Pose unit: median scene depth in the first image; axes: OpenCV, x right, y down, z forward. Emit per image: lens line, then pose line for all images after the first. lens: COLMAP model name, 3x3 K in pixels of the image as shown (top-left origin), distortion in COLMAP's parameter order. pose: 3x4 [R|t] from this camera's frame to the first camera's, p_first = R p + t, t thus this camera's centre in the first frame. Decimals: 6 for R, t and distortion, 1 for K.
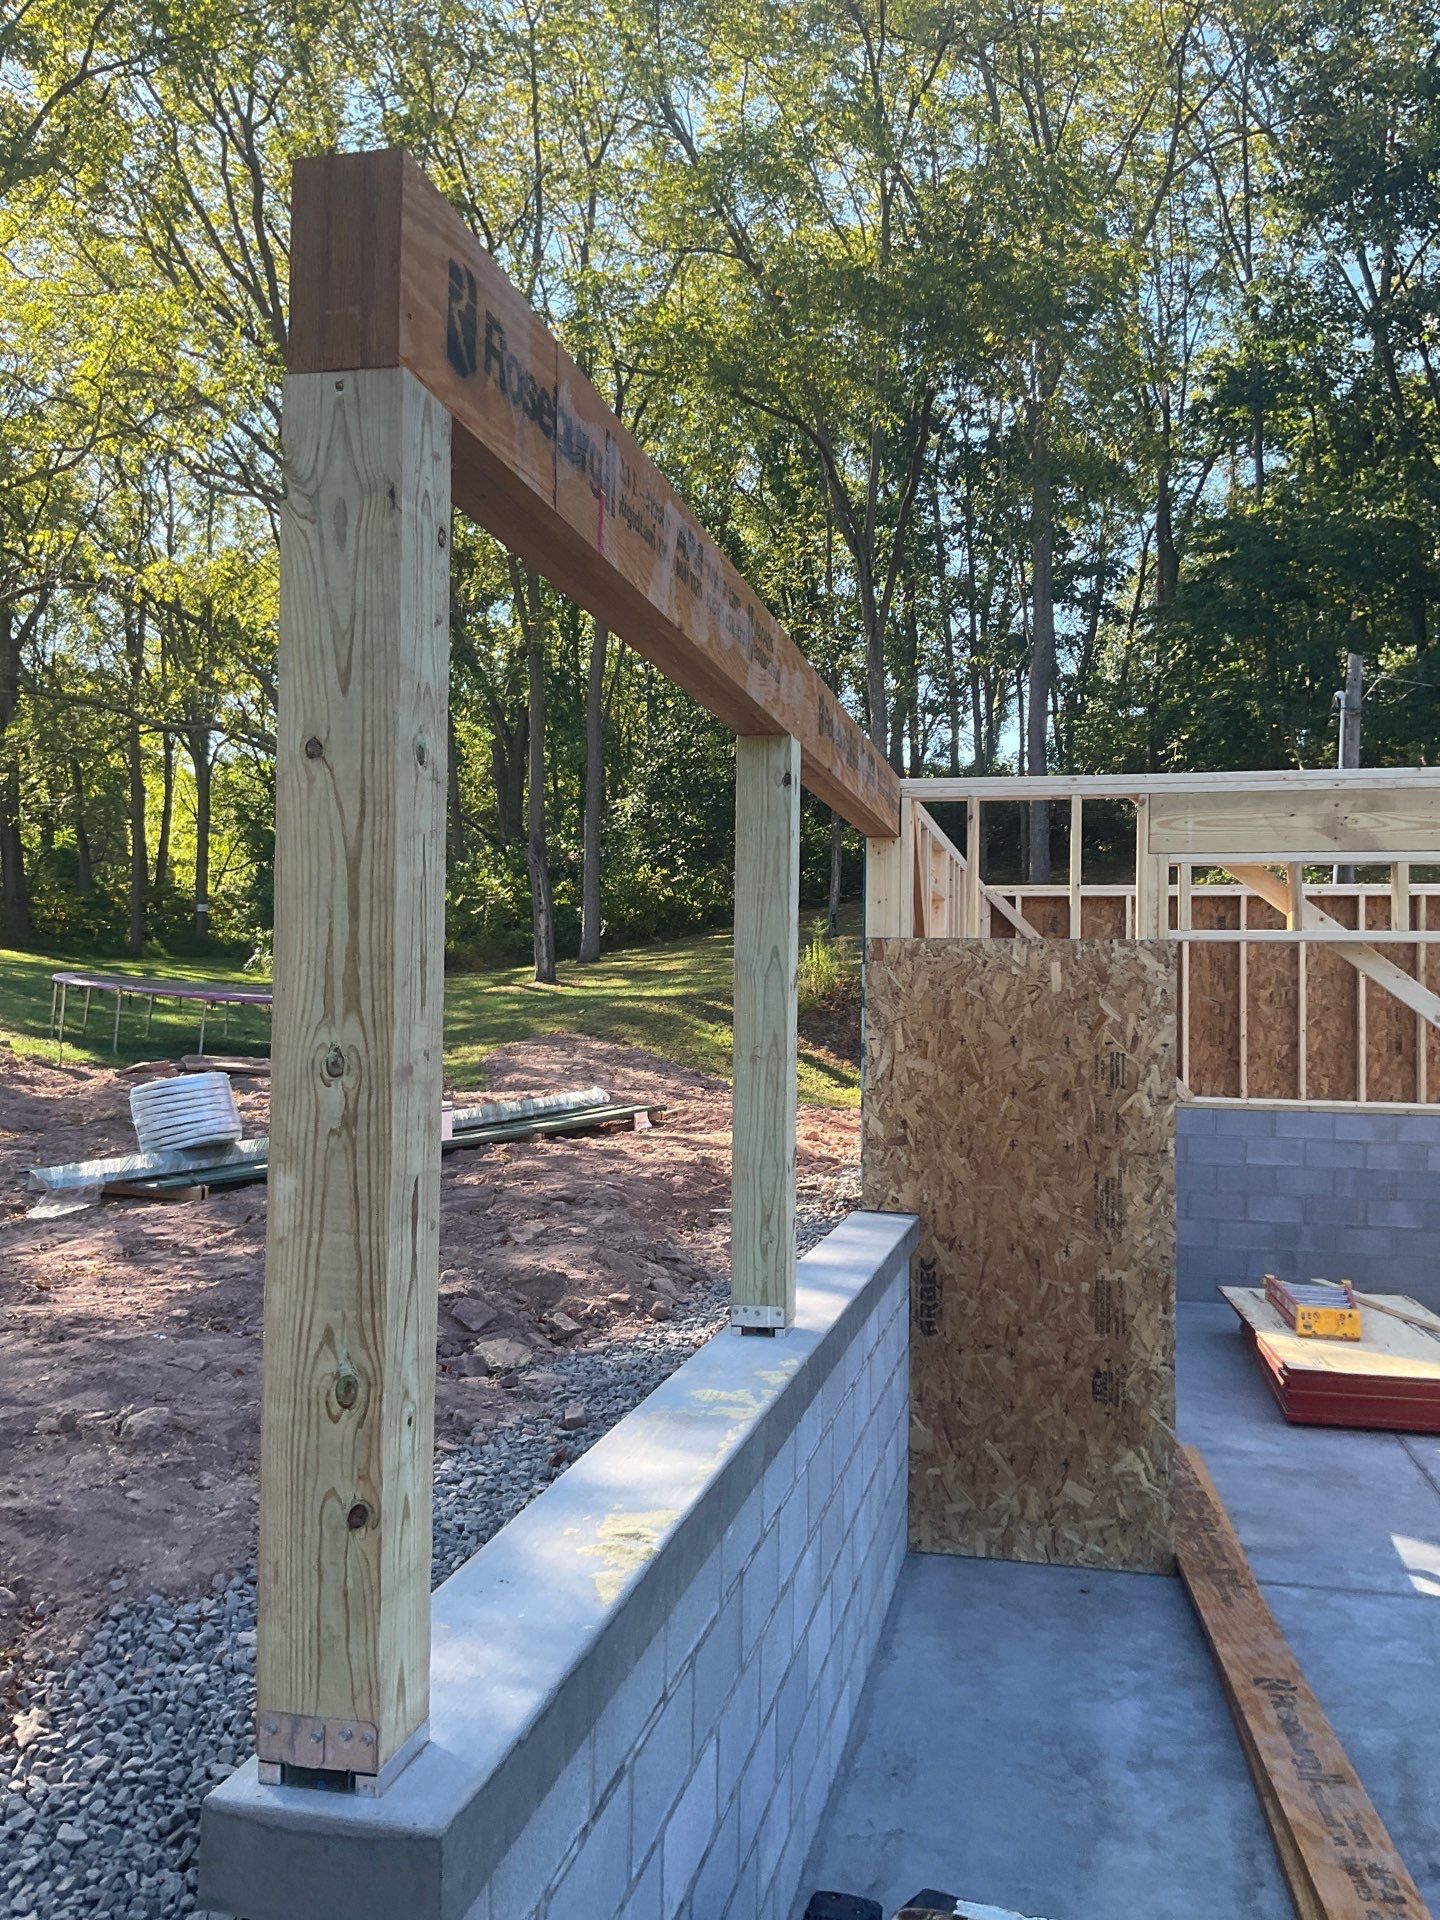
lens RADIAL K [[1593.6, 0, 716.3], [0, 1593.6, 960.1], [0, 0, 1]] dist [0.069123, -0.115988]
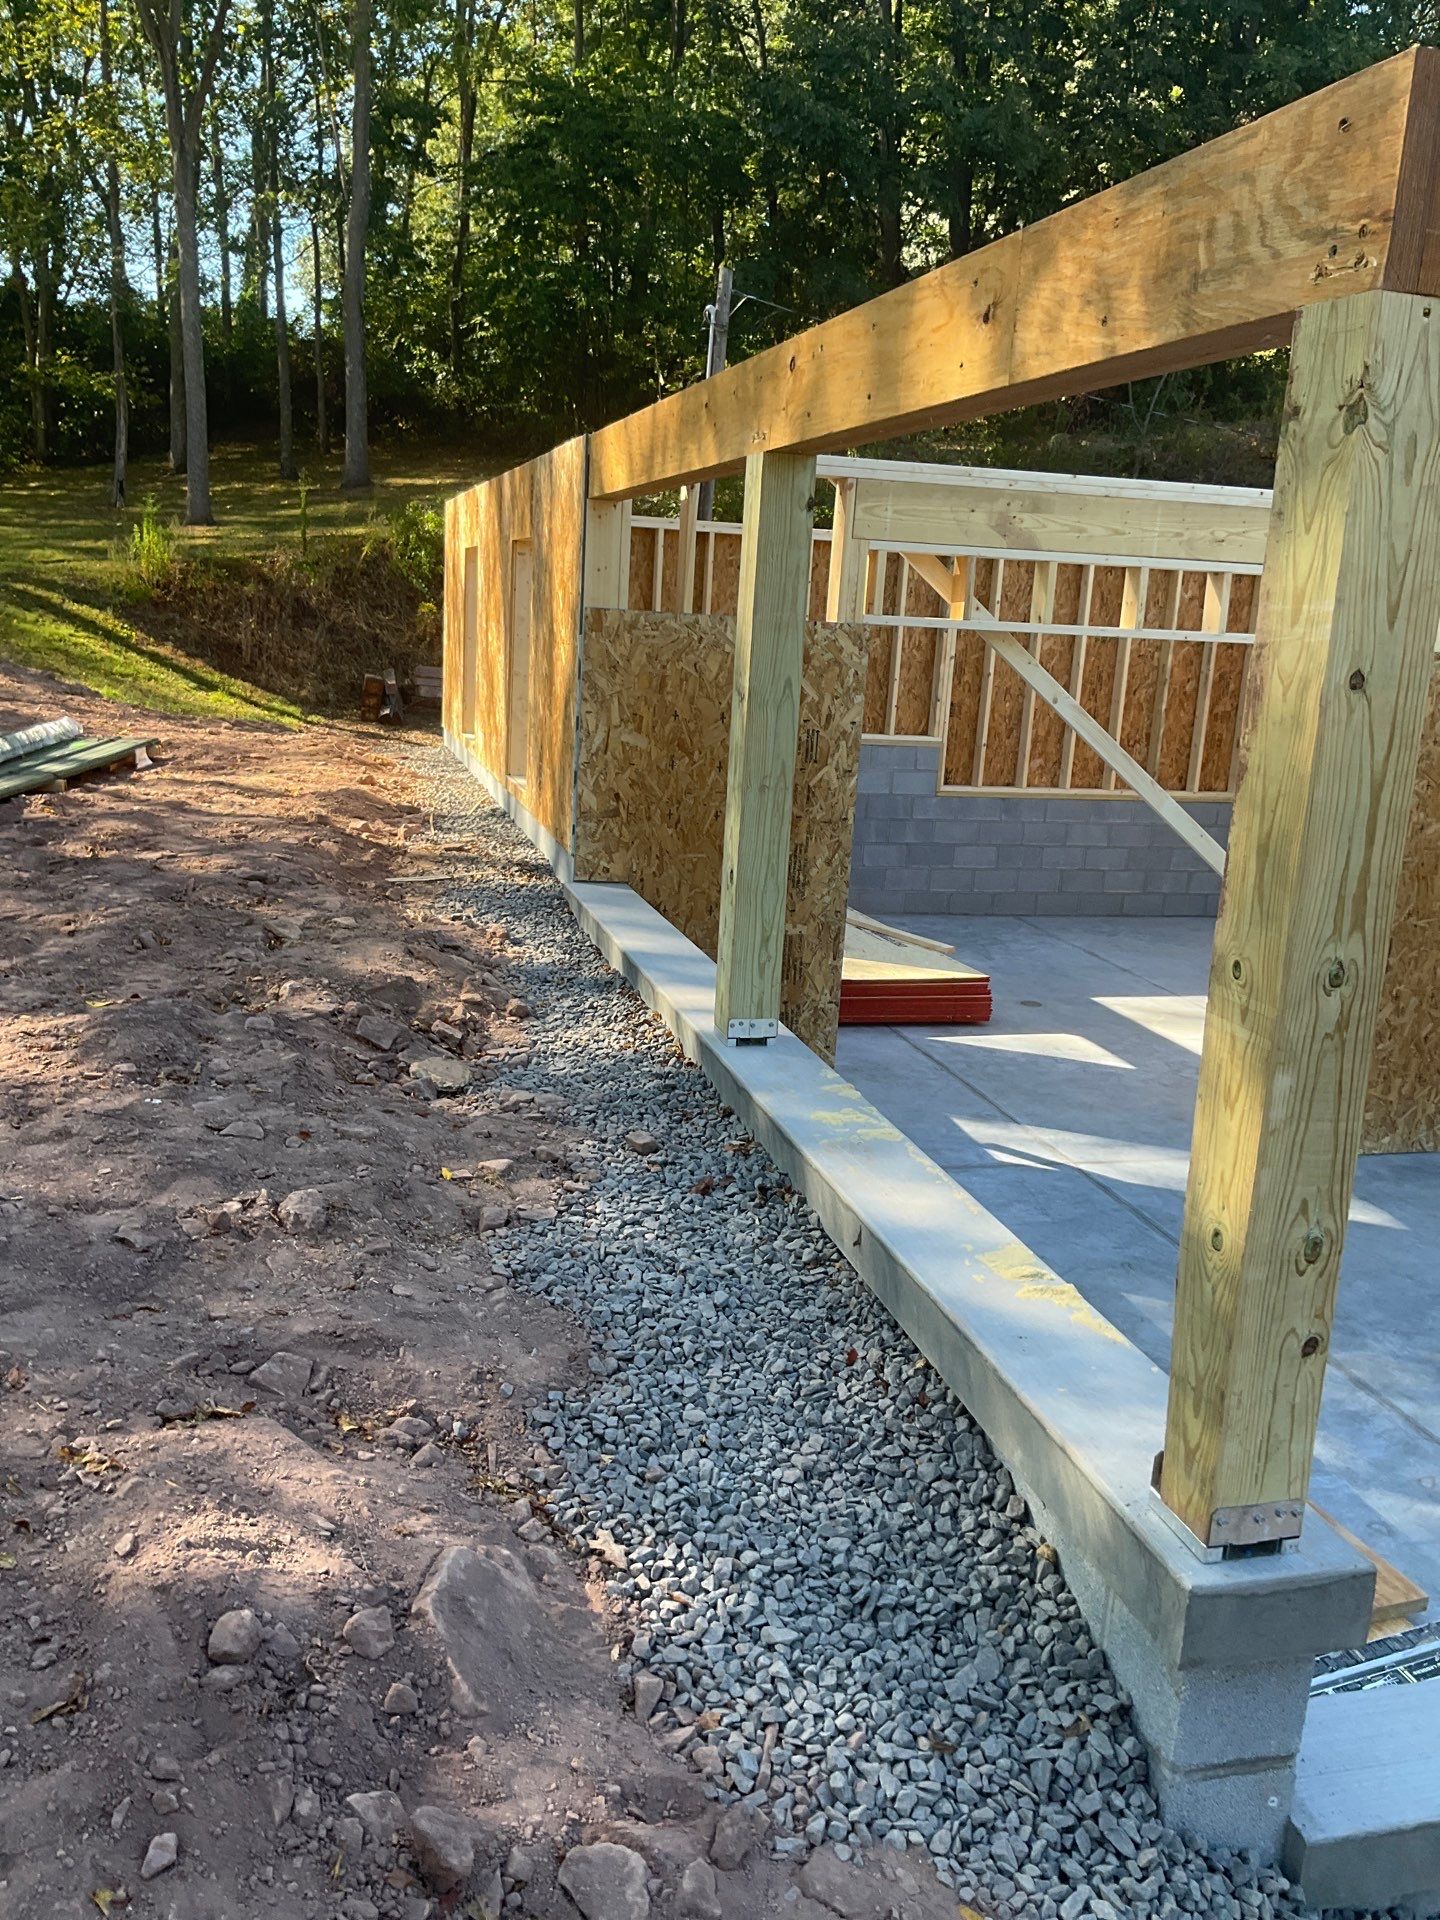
lens RADIAL K [[1593.6, 0, 718.0], [0, 1593.6, 963.5], [0, 0, 1]] dist [0.069123, -0.115988]
pose [[0.887679, -0.065278, 0.455813, -0.313733], [-0.056243, 0.967118, 0.248033, -0.054033], [-0.457016, -0.245810, 0.854818, 0.071896]]
